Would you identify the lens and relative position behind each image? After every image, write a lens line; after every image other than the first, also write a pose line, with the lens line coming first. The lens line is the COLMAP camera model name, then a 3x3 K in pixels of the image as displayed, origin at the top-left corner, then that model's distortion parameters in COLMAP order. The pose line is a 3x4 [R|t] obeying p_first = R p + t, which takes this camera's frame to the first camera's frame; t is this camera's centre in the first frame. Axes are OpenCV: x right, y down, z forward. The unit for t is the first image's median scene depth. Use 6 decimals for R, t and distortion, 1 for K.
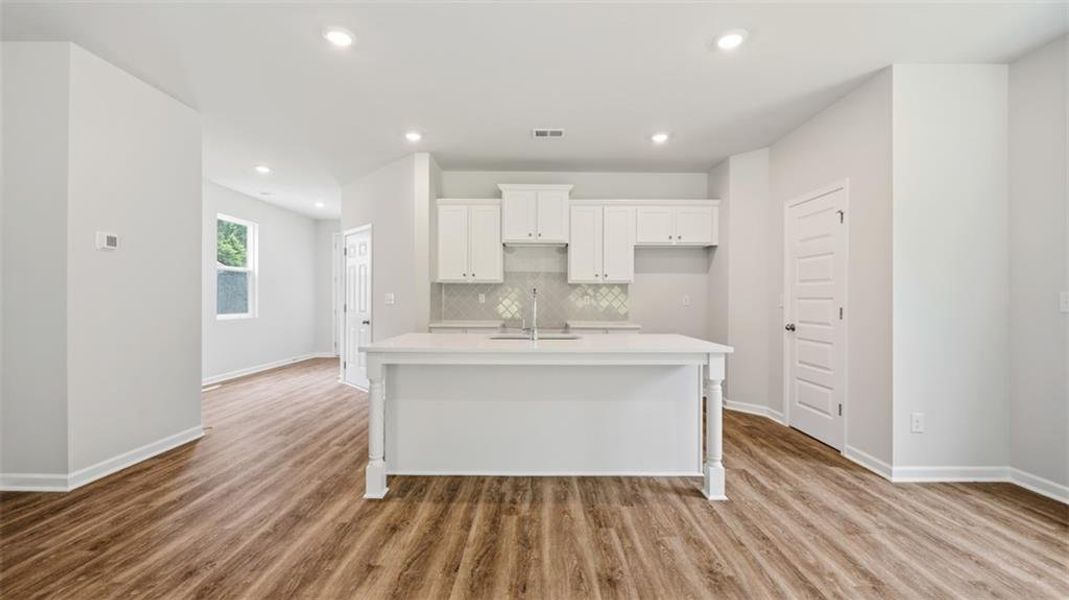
lens RADIAL K [[429.6, 0, 538.4], [0, 429.6, 301.4], [0, 0, 1]] dist [0.001149, -0.000822]
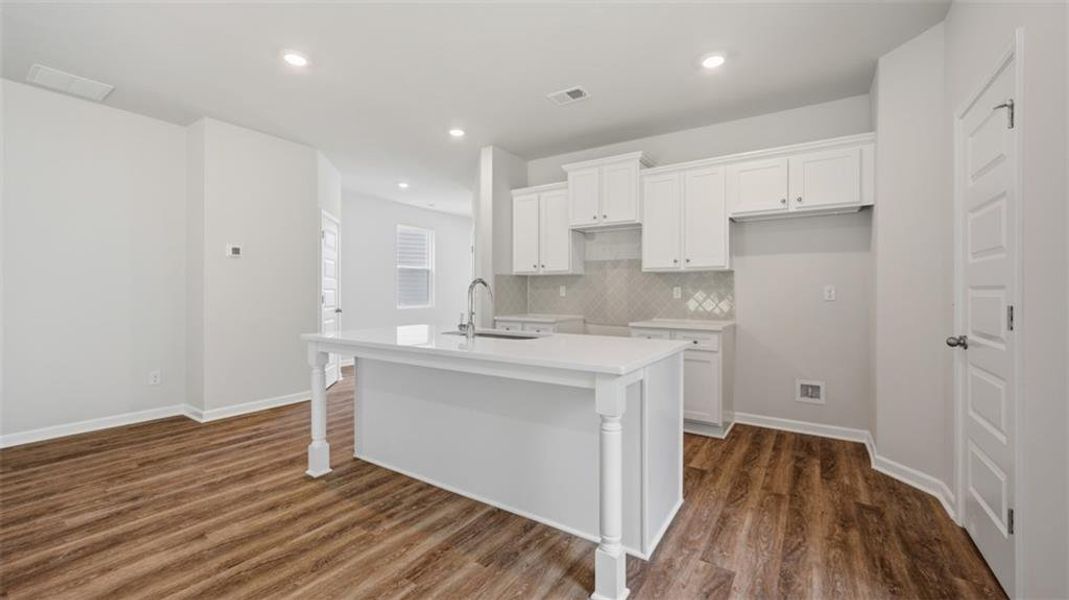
lens RADIAL K [[429.6, 0, 537.7], [0, 429.6, 289.4], [0, 0, 1]] dist [0.001149, -0.000822]
pose [[0.836694, -0.005611, -0.547642, 0.444638], [-0.001120, 0.999928, -0.011956, 0.001639], [0.547669, 0.010617, 0.836628, 0.262773]]
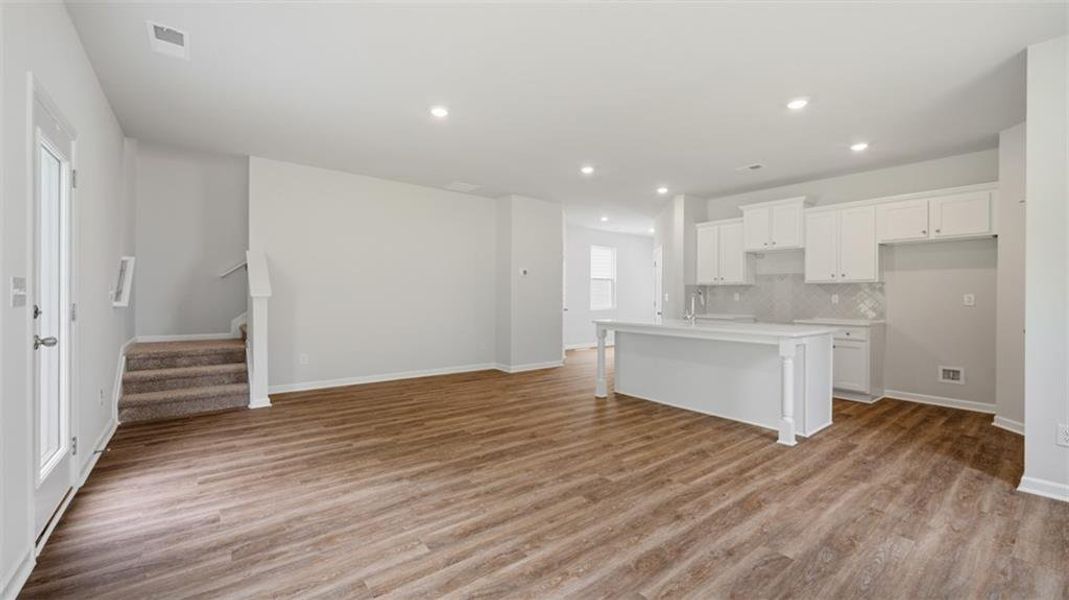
lens RADIAL K [[429.6, 0, 538.0], [0, 429.6, 296.4], [0, 0, 1]] dist [0.001149, -0.000822]
pose [[0.625868, -0.000175, -0.779929, 0.642035], [-0.007501, 0.999952, -0.006244, 0.004997], [0.779893, 0.009758, 0.625837, -0.300960]]
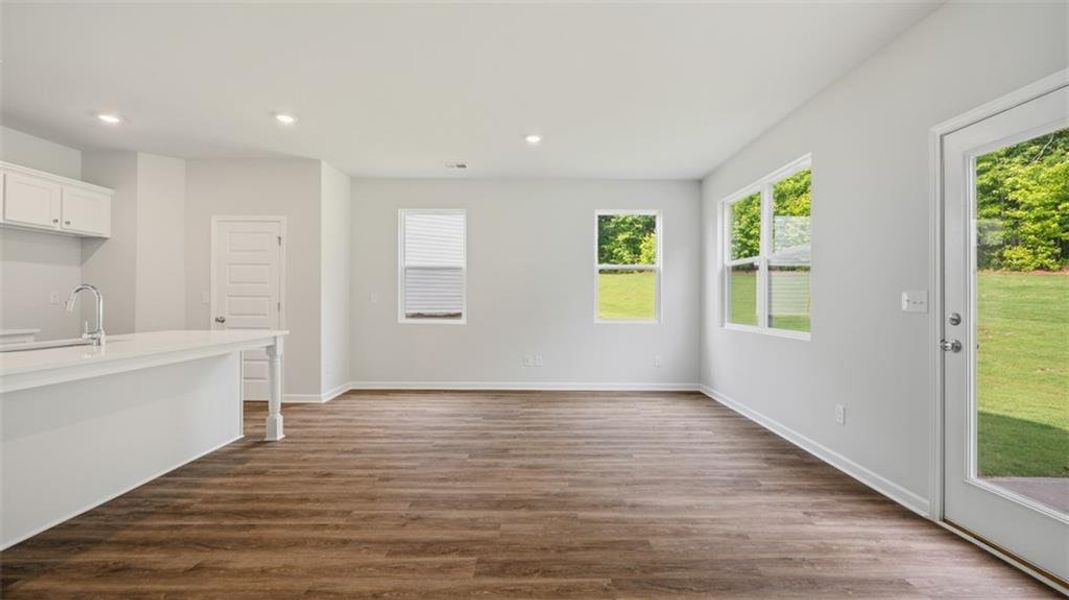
lens RADIAL K [[440.1, 0, 534.8], [0, 440.1, 296.6], [0, 0, 1]] dist [0.000570, -0.000407]
pose [[0.005056, 0.000978, 0.999987, -0.671321], [-0.000712, 0.999999, -0.000974, -0.004835], [-0.999987, -0.000707, 0.005057, 0.099300]]
